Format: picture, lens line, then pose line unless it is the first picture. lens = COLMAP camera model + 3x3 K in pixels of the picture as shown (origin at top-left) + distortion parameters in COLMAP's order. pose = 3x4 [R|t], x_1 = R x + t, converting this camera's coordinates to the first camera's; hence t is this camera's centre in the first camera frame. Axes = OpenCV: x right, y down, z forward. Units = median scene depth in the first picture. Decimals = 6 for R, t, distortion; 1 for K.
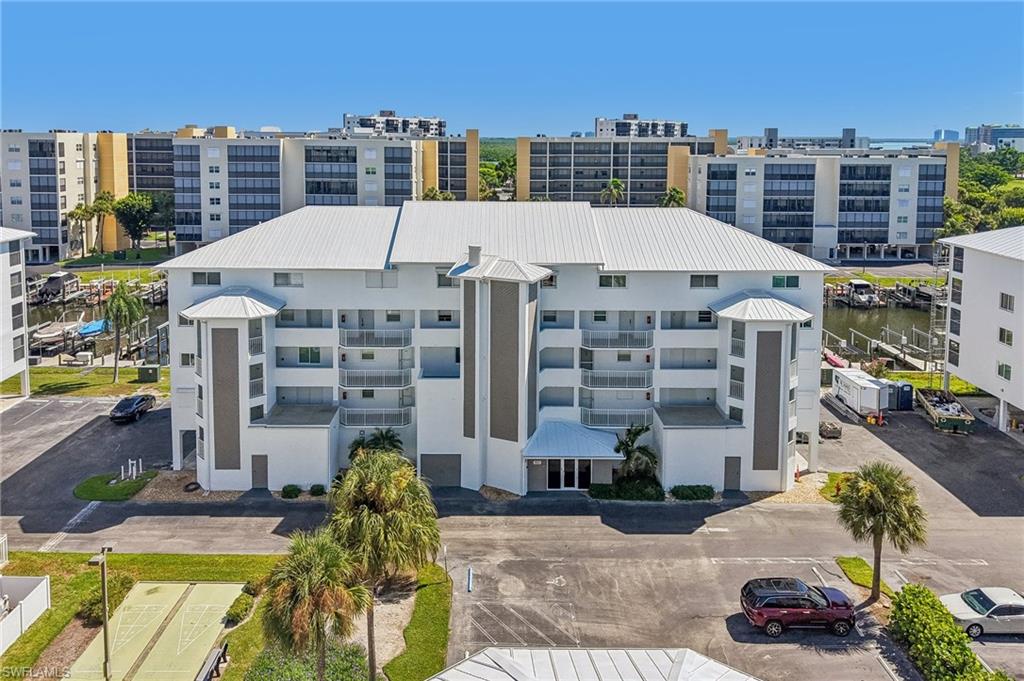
lens RADIAL K [[722.5, 0, 509.7], [0, 722.5, 186.5], [0, 0, 1]] dist [-0.004172, -0.003097]
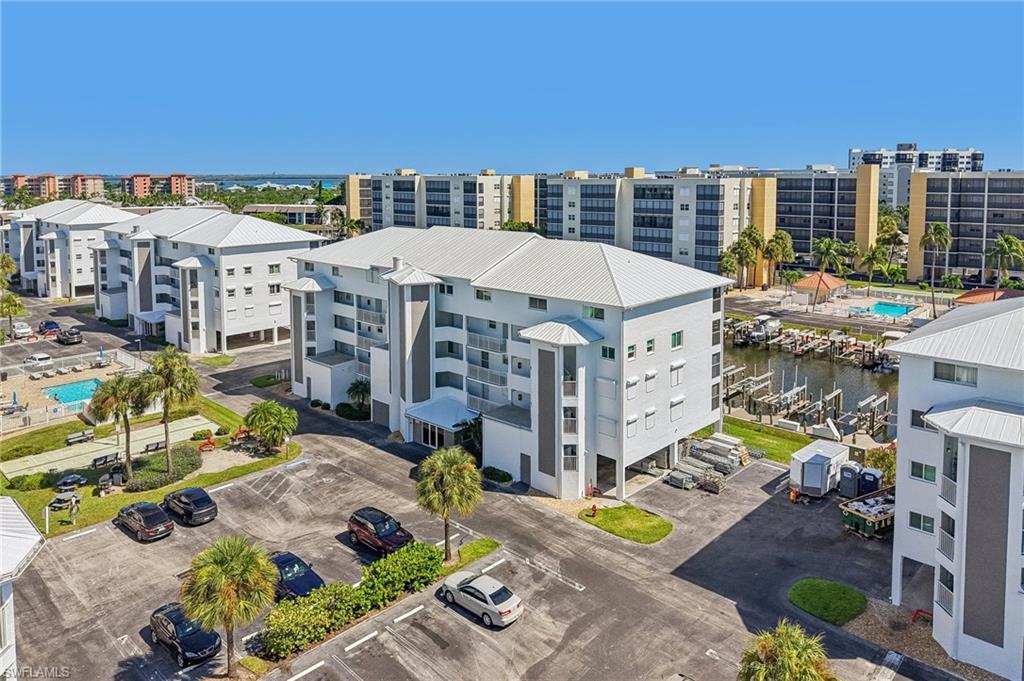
lens RADIAL K [[730.2, 0, 511.5], [0, 730.2, 217.1], [0, 0, 1]] dist [0.009496, -0.003261]
pose [[0.703898, 0.025929, -0.709828, 0.396689], [-0.033653, 0.999429, 0.003136, -0.002276], [0.709503, 0.021681, 0.704368, 0.056982]]
